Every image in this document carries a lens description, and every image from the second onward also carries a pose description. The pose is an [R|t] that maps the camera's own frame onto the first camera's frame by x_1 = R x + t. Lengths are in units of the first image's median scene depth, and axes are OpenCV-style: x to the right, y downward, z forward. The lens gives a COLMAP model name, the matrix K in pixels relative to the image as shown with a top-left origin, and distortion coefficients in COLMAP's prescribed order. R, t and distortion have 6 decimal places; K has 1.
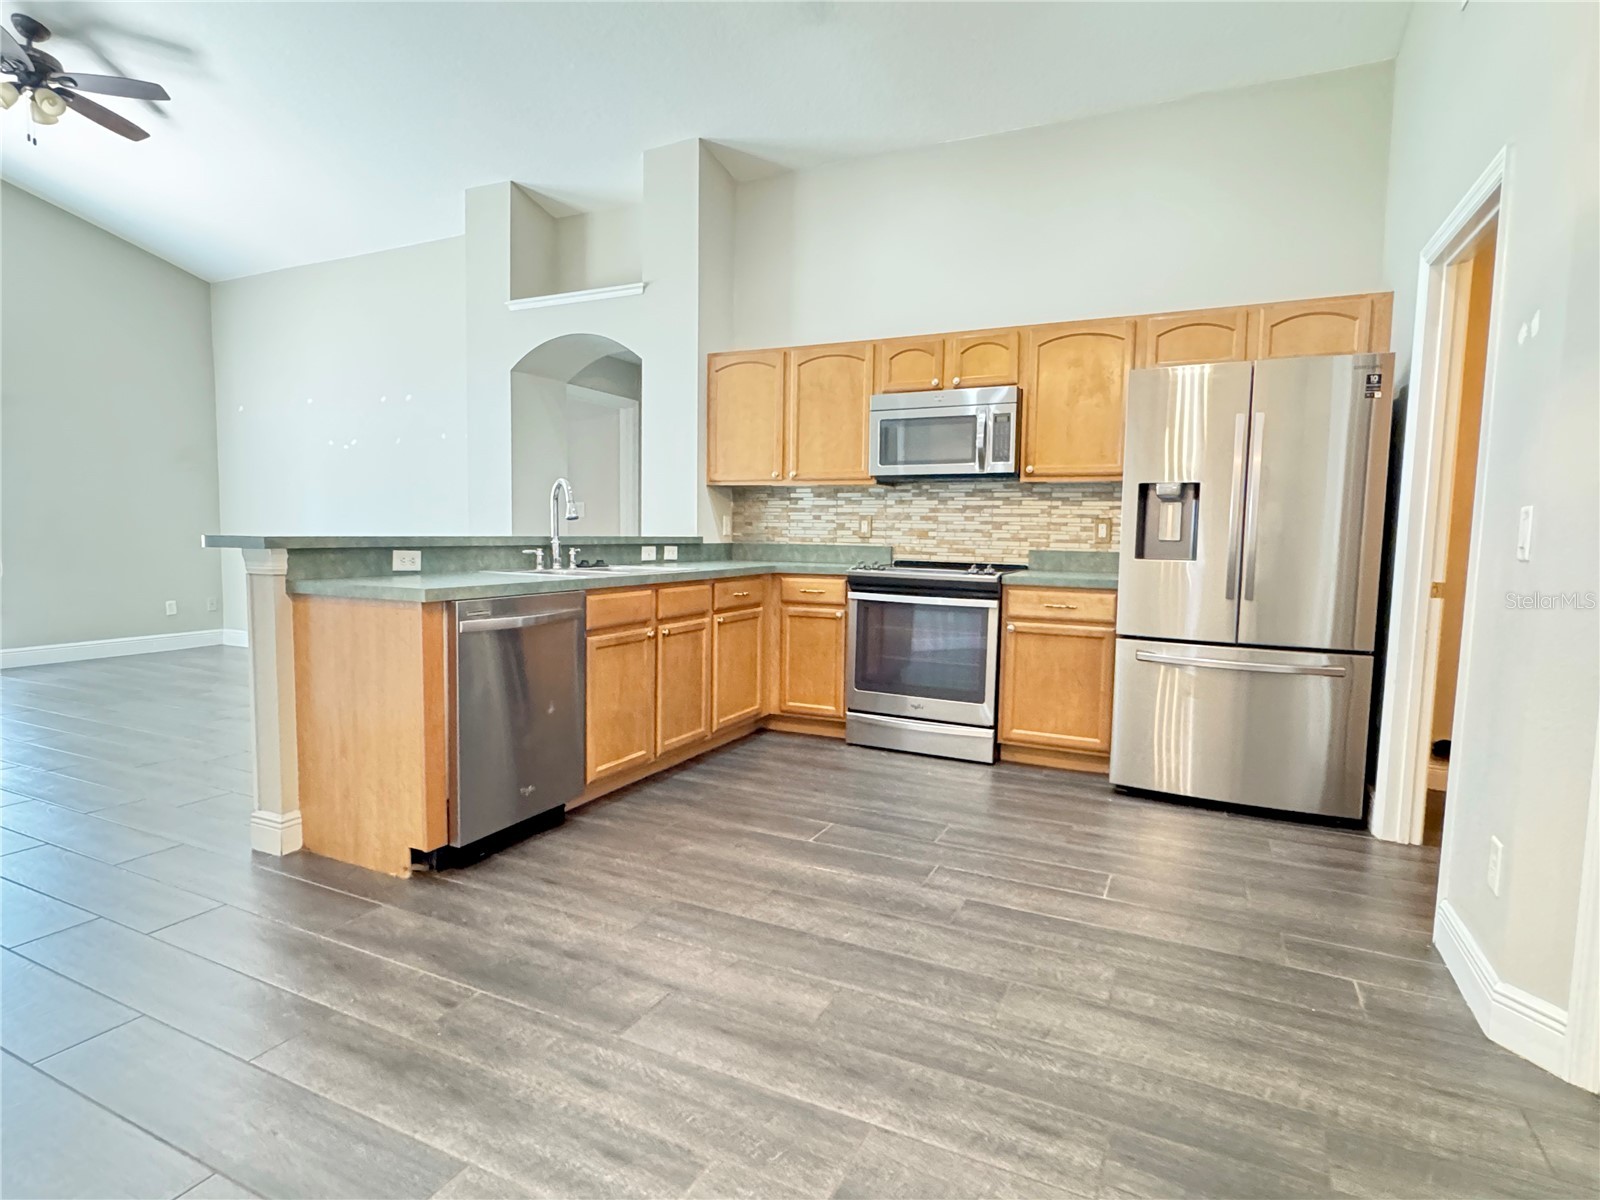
lens RADIAL K [[844.3, 0, 800.0], [0, 844.3, 600.0], [0, 0, 1]] dist [-0.003195, -0.001303]
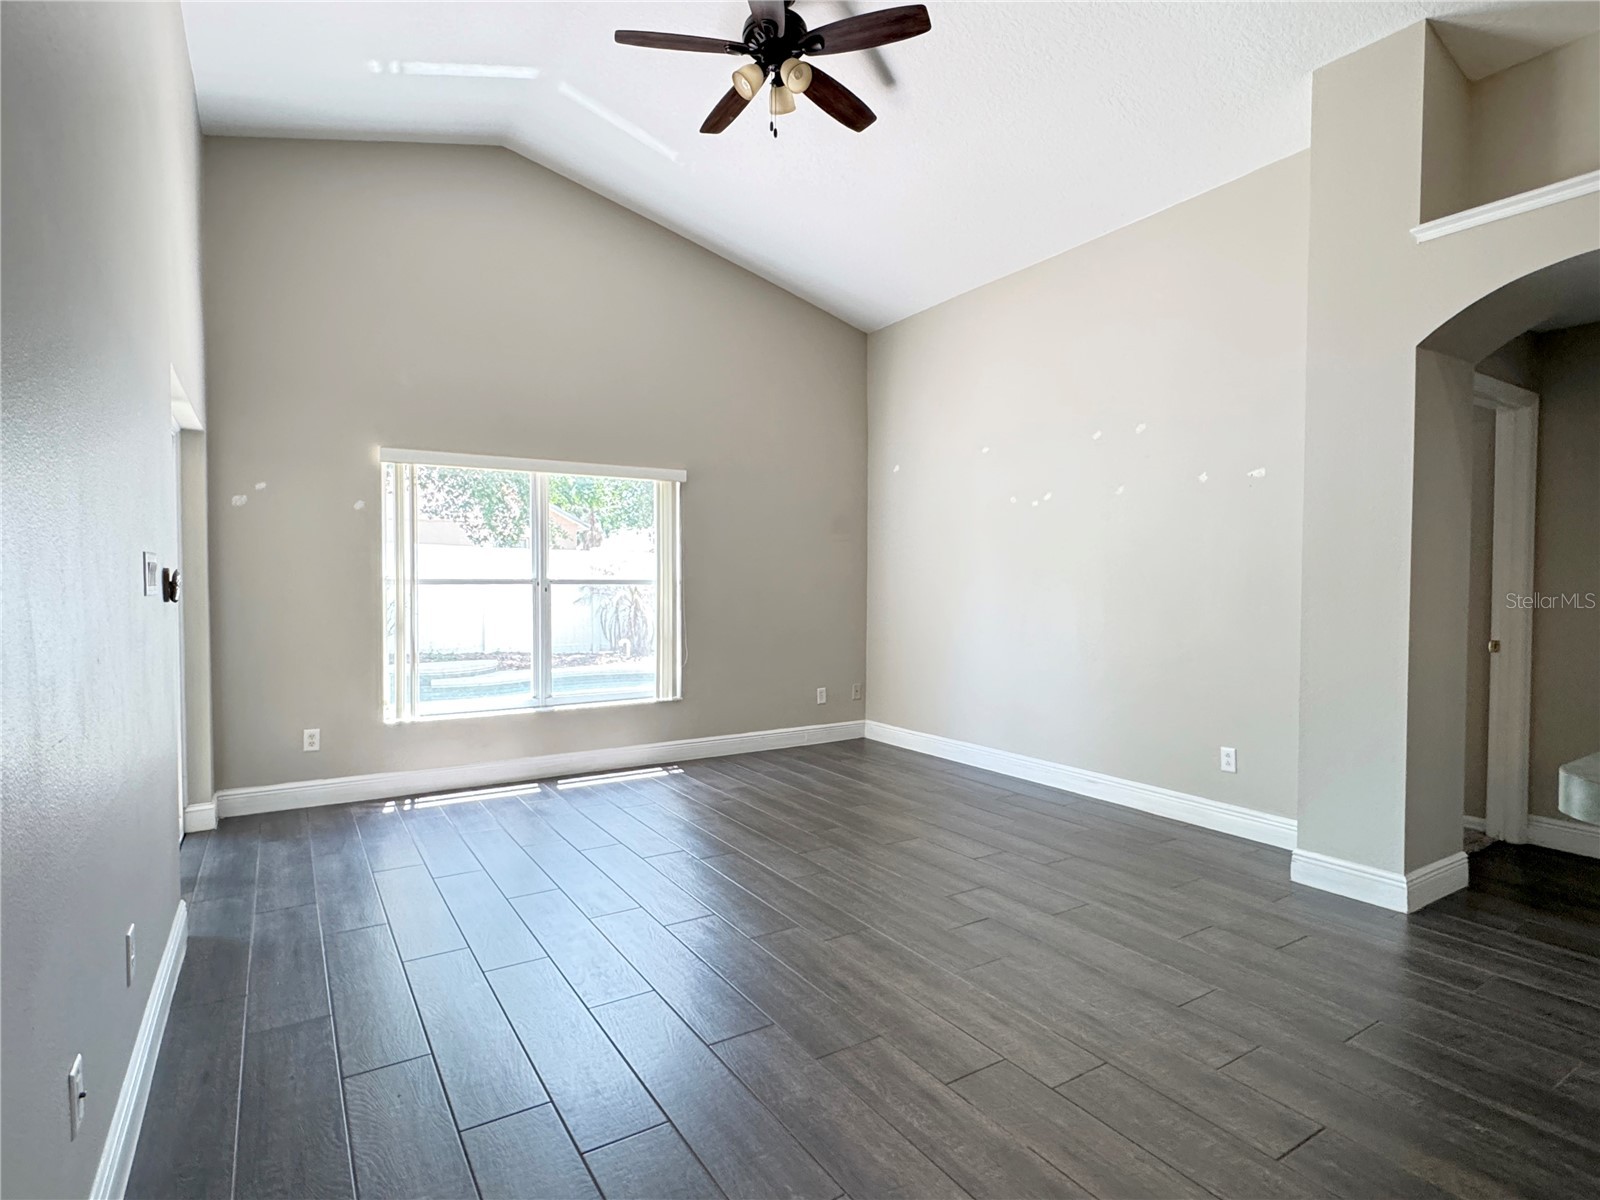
lens RADIAL K [[844.3, 0, 800.0], [0, 844.3, 600.0], [0, 0, 1]] dist [-0.003195, -0.001303]
pose [[0.843751, -0.002811, -0.536727, -0.406133], [-0.032213, 0.997918, -0.055866, -0.058829], [0.535767, 0.064427, 0.841904, 0.325933]]
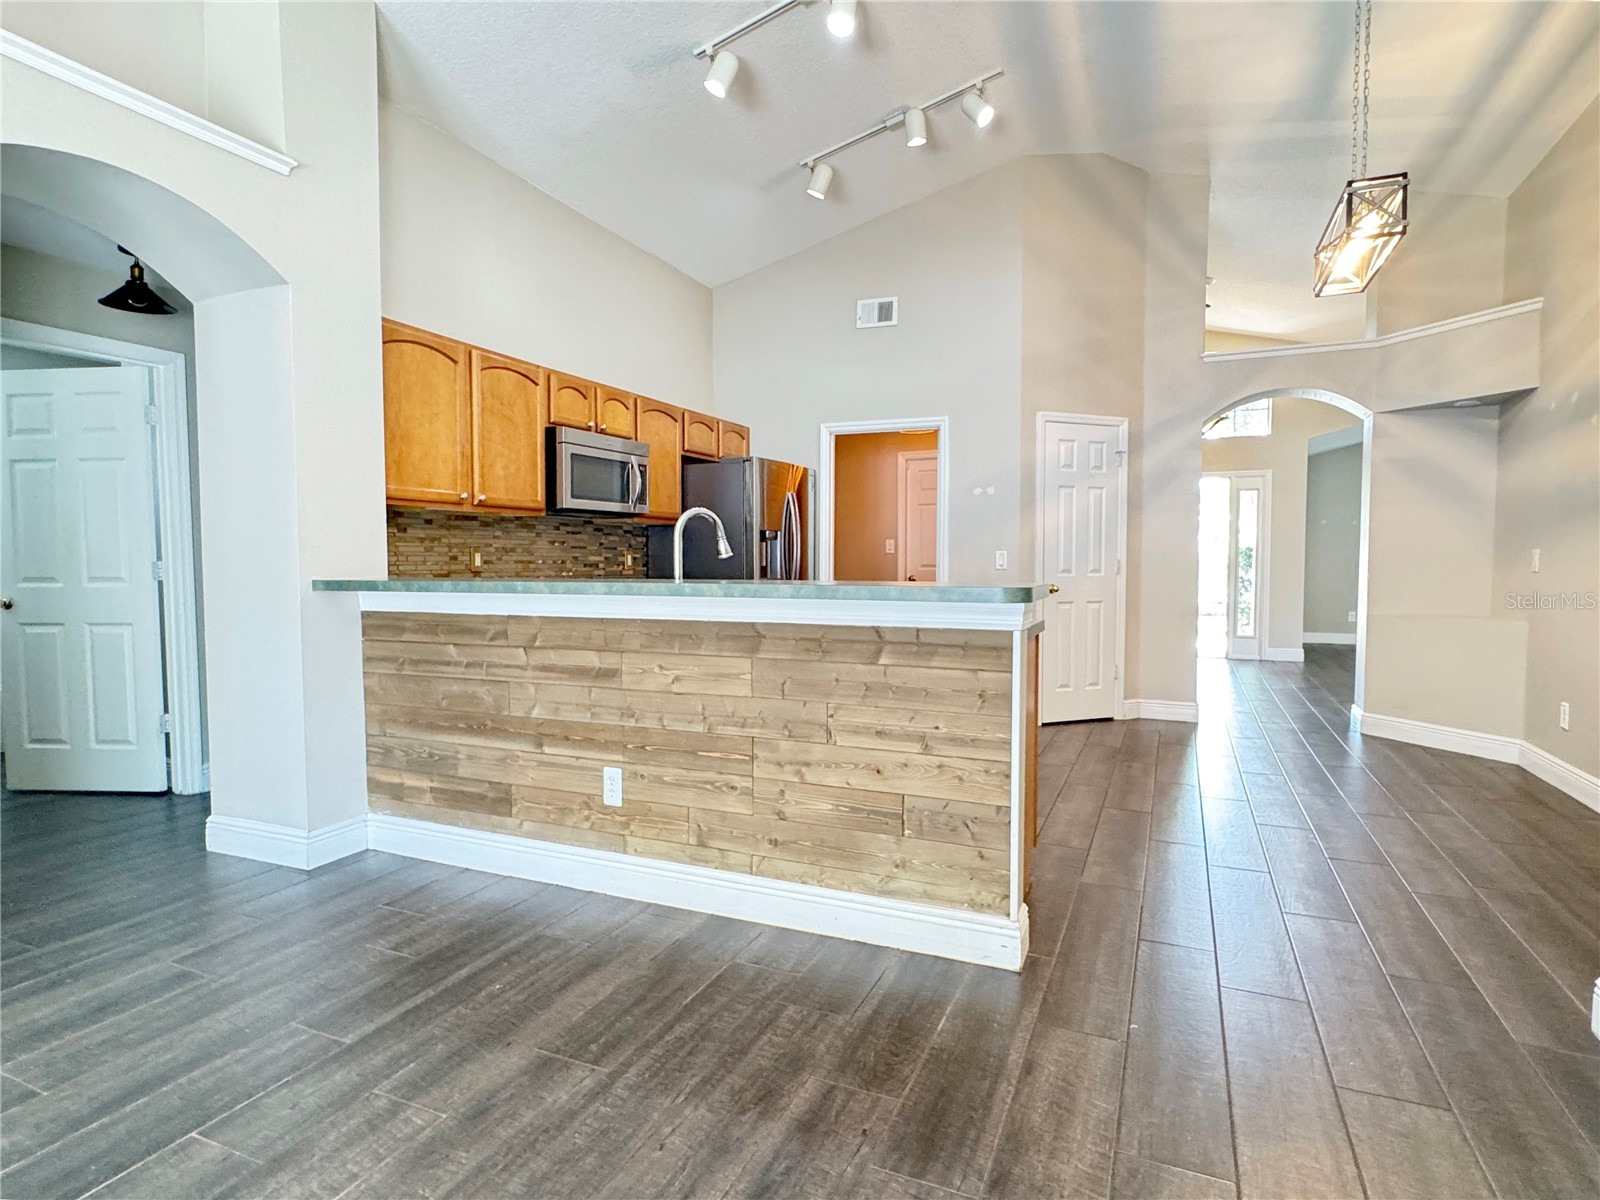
lens RADIAL K [[844.3, 0, 800.0], [0, 844.3, 600.0], [0, 0, 1]] dist [-0.003195, -0.001303]
pose [[-0.023546, -0.063370, 0.997712, -0.757351], [0.088879, 0.993905, 0.065225, -0.067153], [-0.995764, 0.090211, -0.017770, 0.633415]]
